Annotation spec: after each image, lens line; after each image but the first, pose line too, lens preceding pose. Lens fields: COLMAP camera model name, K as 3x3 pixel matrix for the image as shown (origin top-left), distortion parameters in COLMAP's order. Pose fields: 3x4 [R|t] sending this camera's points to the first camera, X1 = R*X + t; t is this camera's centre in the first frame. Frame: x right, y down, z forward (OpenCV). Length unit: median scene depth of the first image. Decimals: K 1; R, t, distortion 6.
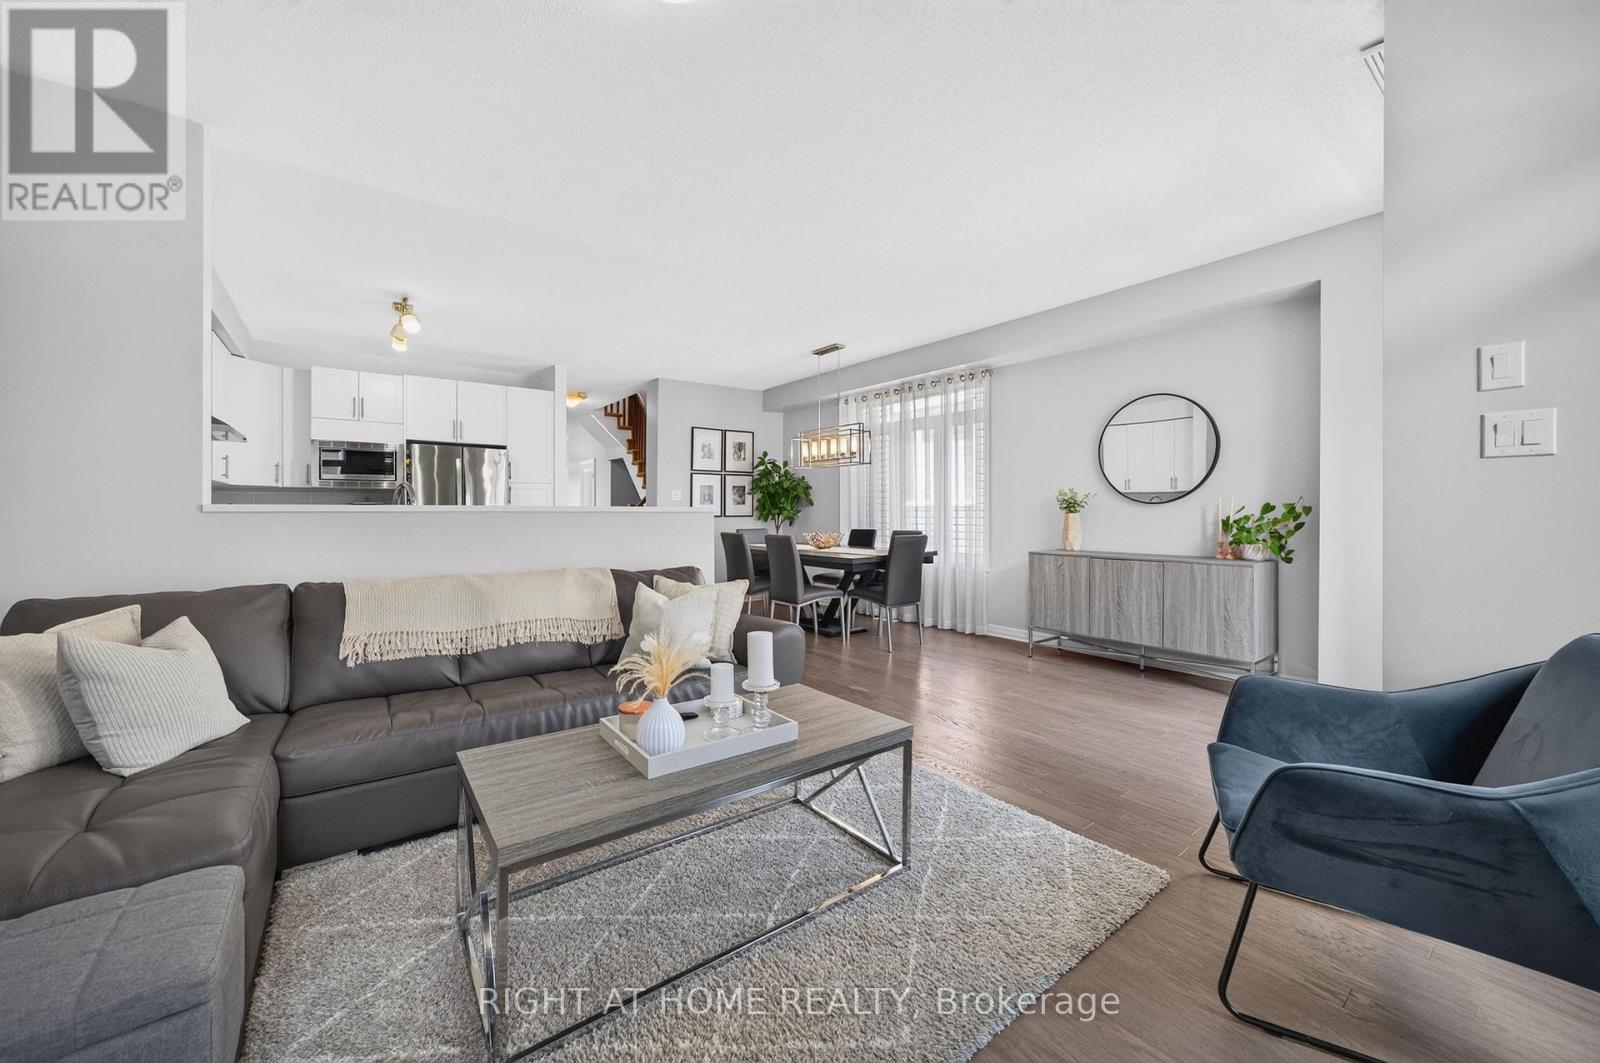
lens RADIAL K [[620.6, 0, 797.7], [0, 620.6, 508.0], [0, 0, 1]] dist [-0.000663, 0.000074]
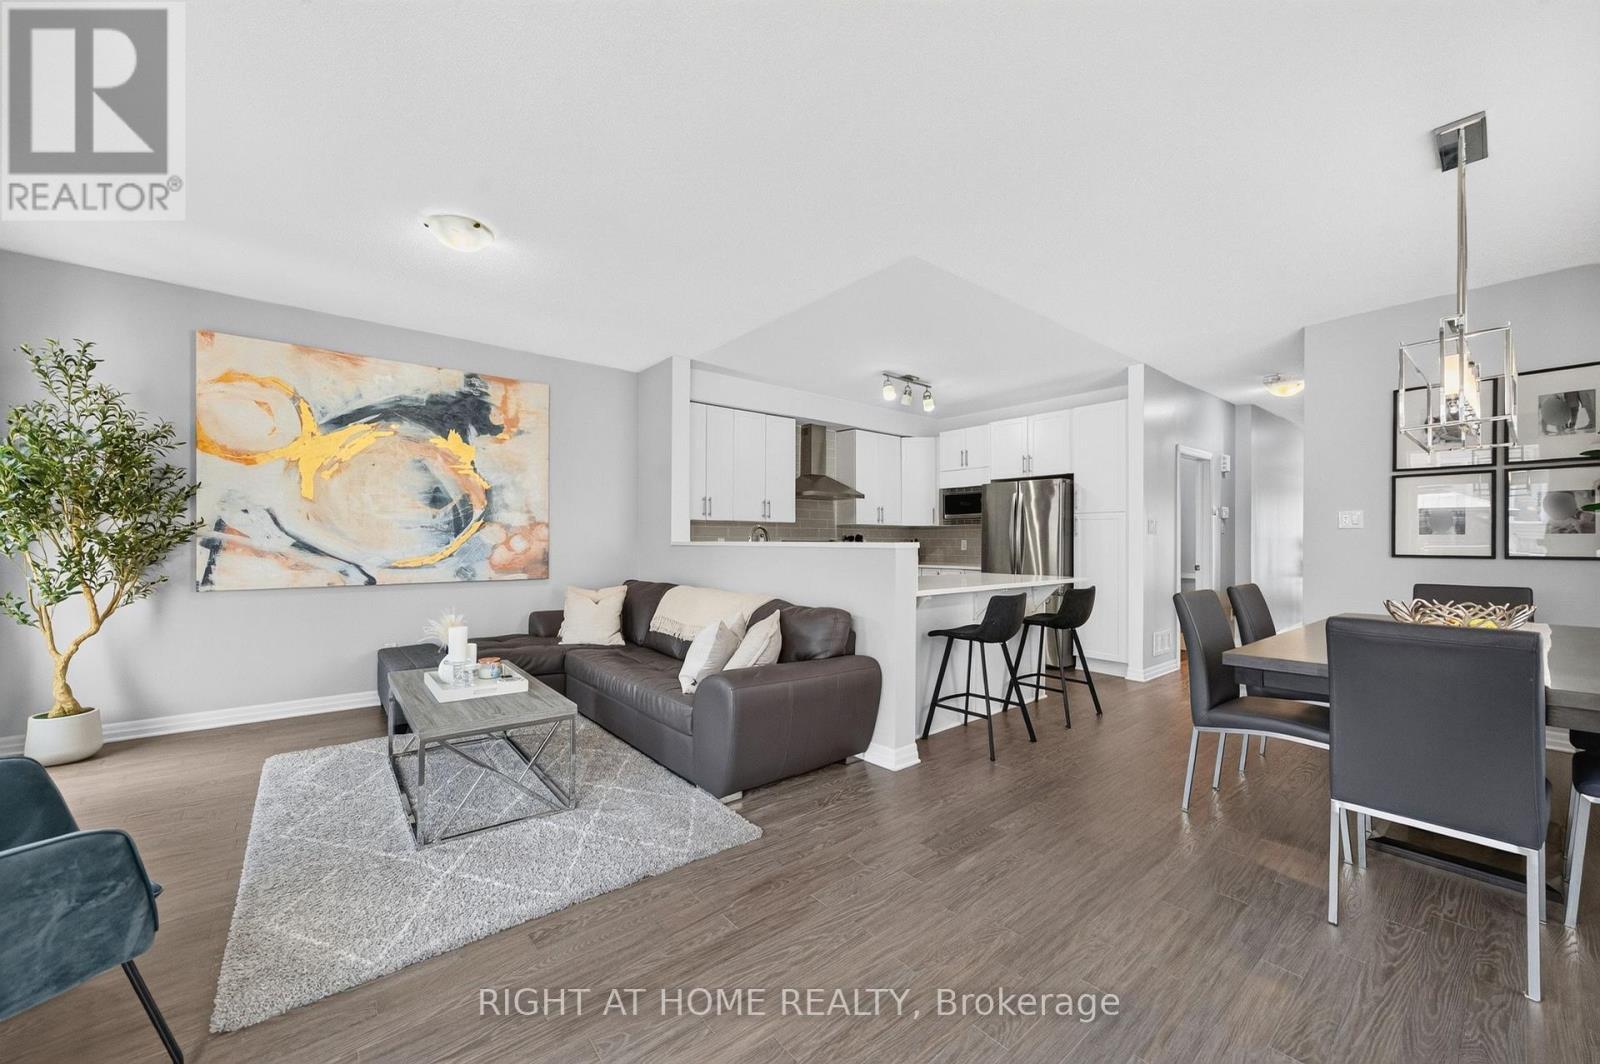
lens RADIAL K [[594.9, 0, 766.3], [0, 594.9, 539.9], [0, 0, 1]] dist [0.005527, 0.000151]
pose [[0.010629, -0.000869, -0.999943, 0.459241], [0.001922, 0.999998, -0.000848, -0.001591], [0.999942, -0.001913, 0.010631, 0.588015]]
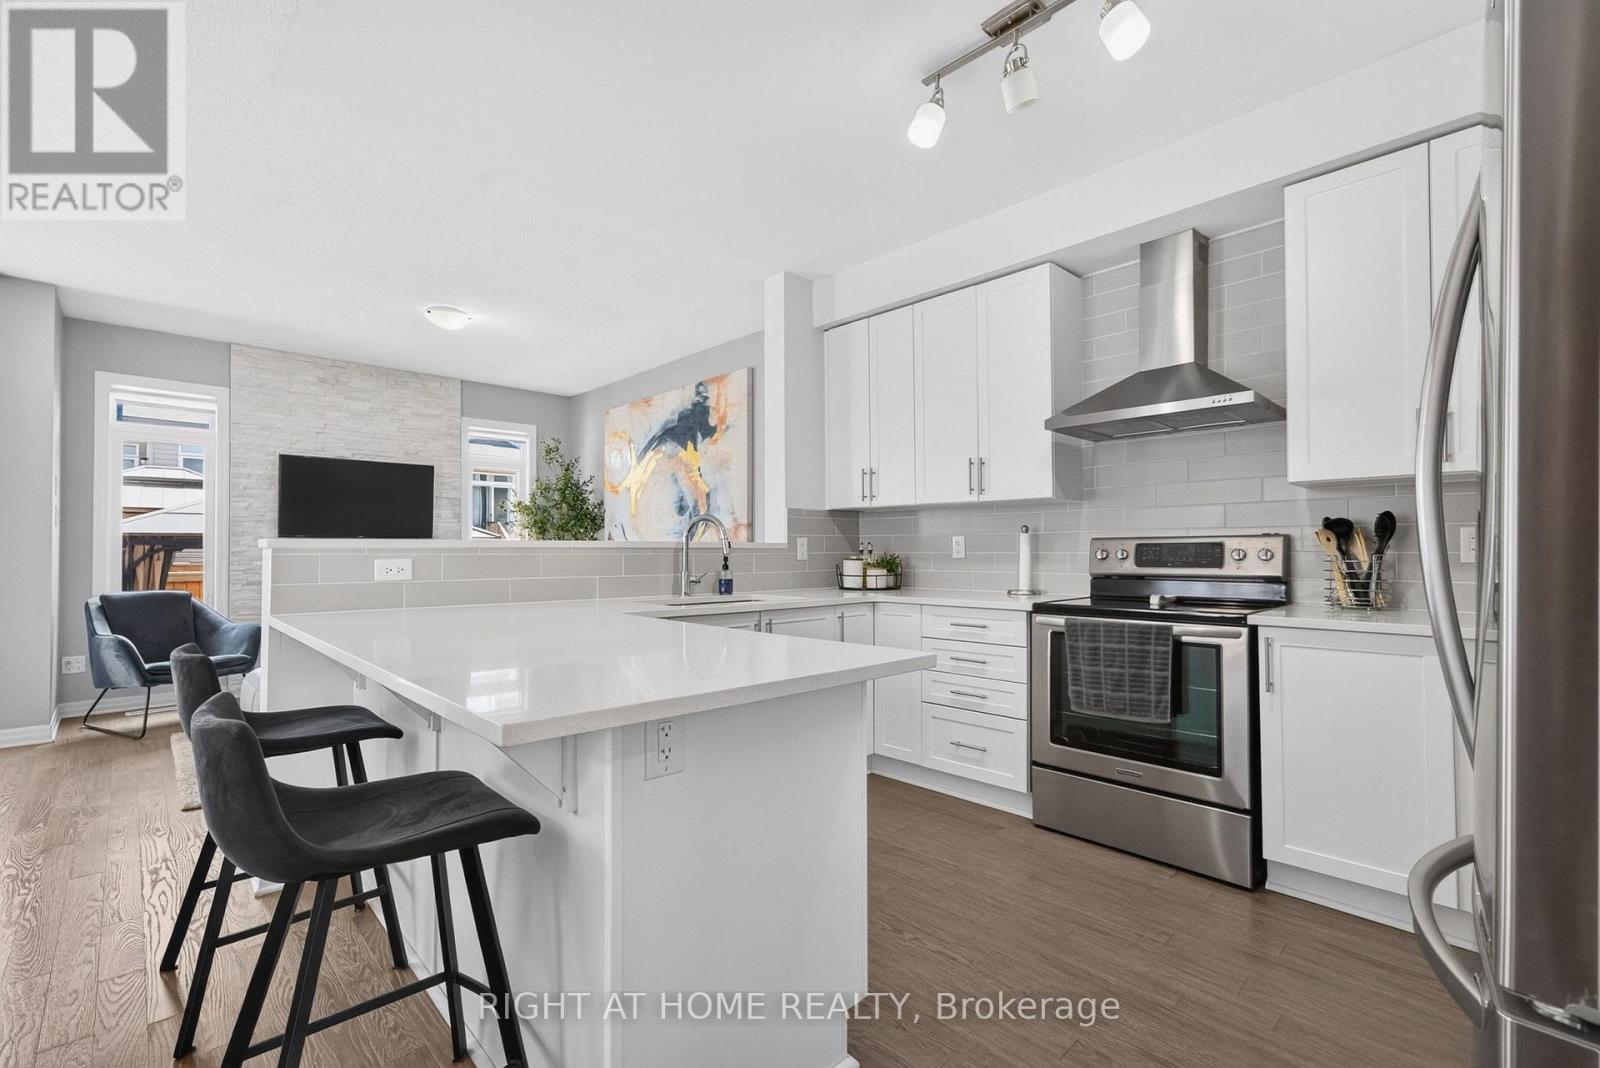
lens RADIAL K [[717.7, 0, 774.2], [0, 717.7, 529.6], [0, 0, 1]] dist [0.001868, 0.000458]
pose [[-0.996148, 0.000910, -0.087689, -0.381154], [0.003880, 0.999425, -0.033697, 0.010490], [0.087608, -0.033907, -0.995578, 1.202844]]
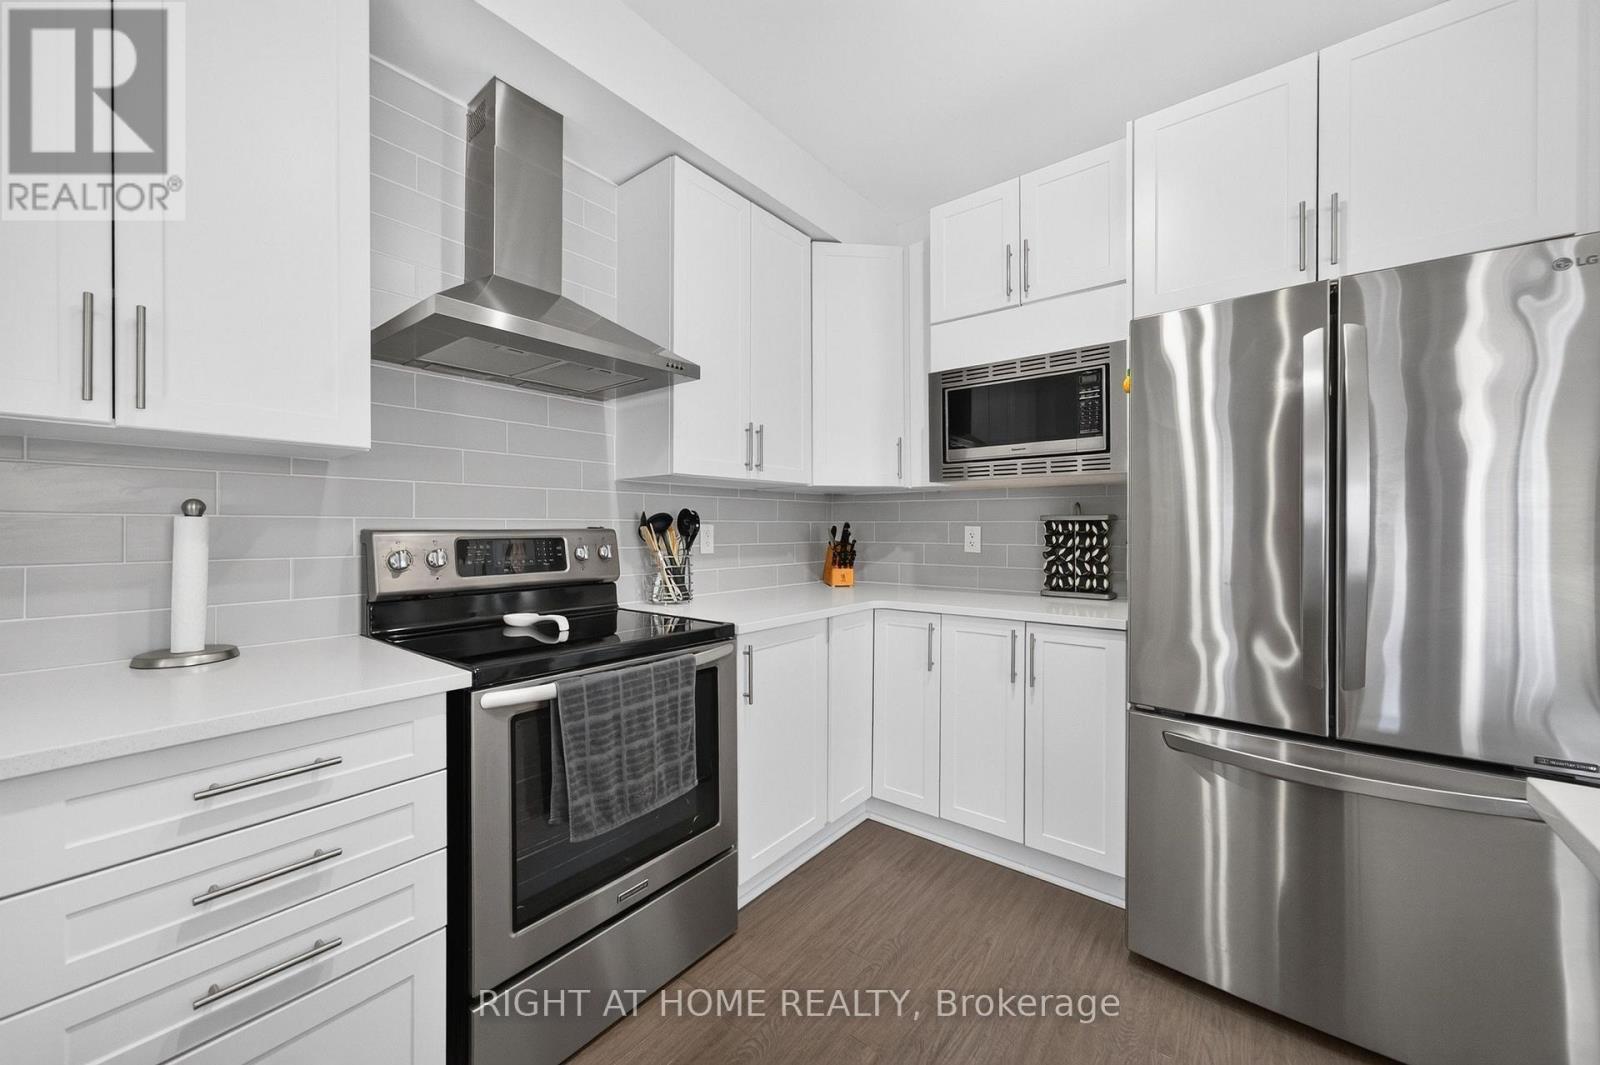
lens RADIAL K [[620.6, 0, 797.7], [0, 620.6, 509.0], [0, 0, 1]] dist [-0.000663, 0.000074]
pose [[0.259801, -0.027551, -0.965269, -0.374175], [0.002636, 0.999609, -0.027822, -0.002551], [0.965659, 0.004684, 0.259772, 0.759319]]
